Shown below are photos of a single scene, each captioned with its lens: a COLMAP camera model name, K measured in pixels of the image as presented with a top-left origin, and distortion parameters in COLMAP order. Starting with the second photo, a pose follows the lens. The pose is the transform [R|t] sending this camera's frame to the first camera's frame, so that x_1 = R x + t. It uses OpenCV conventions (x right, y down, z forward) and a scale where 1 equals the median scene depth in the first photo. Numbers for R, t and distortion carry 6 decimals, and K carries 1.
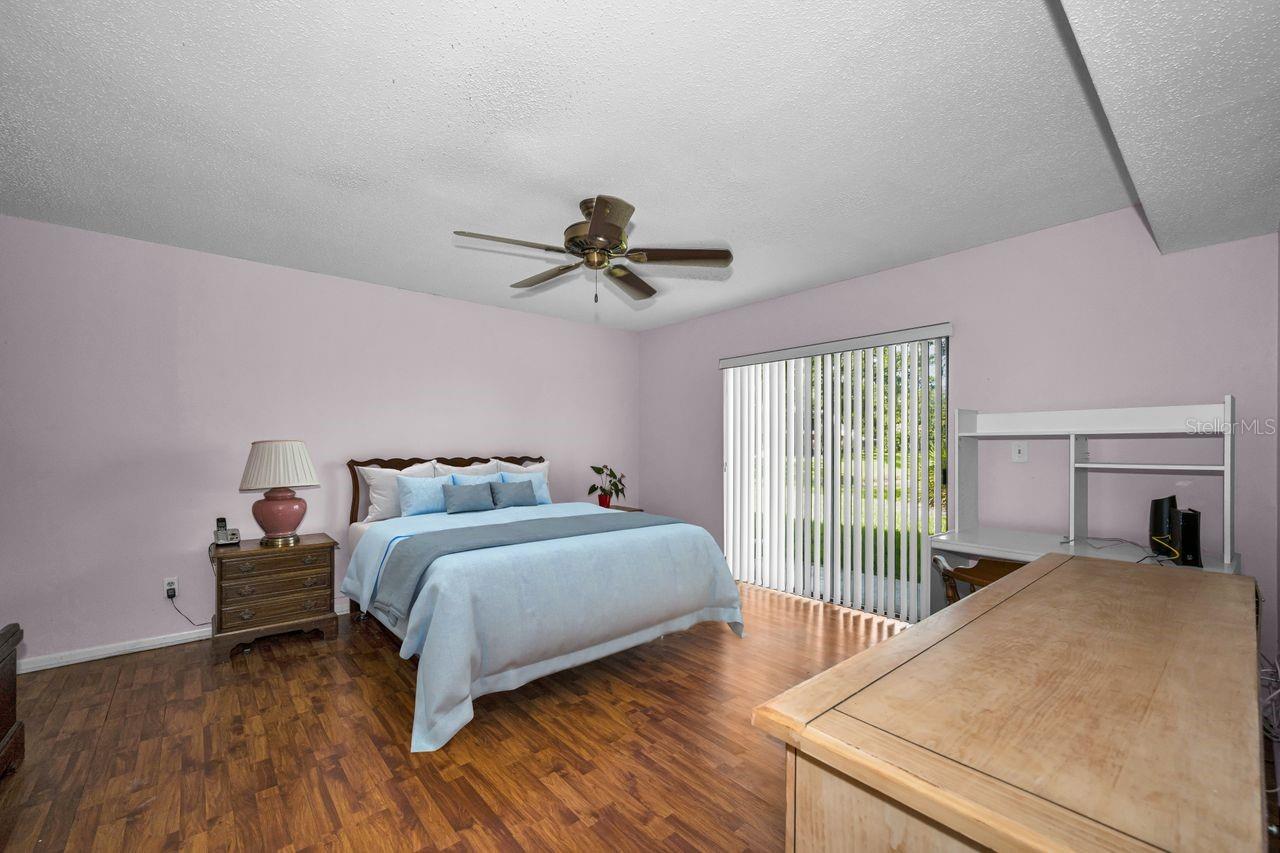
lens RADIAL K [[515.4, 0, 635.6], [0, 515.4, 452.3], [0, 0, 1]] dist [-0.000571, 0.000063]
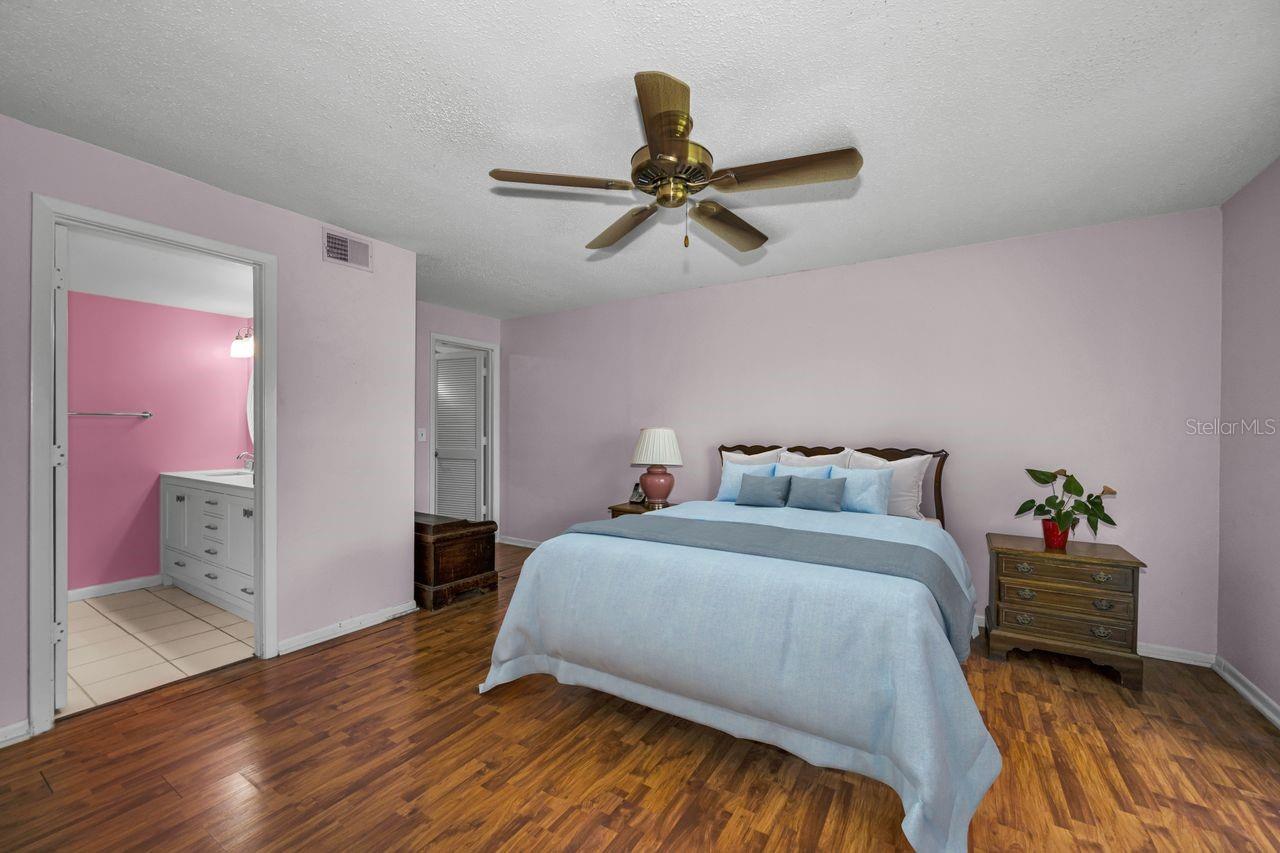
lens RADIAL K [[501.9, 0, 636.3], [0, 501.9, 434.1], [0, 0, 1]] dist [-0.000160, -0.000070]
pose [[0.300315, 0.002686, -0.953836, 0.626971], [-0.018776, 0.999819, -0.003096, -0.004867], [0.953655, 0.018840, 0.300312, 0.735503]]
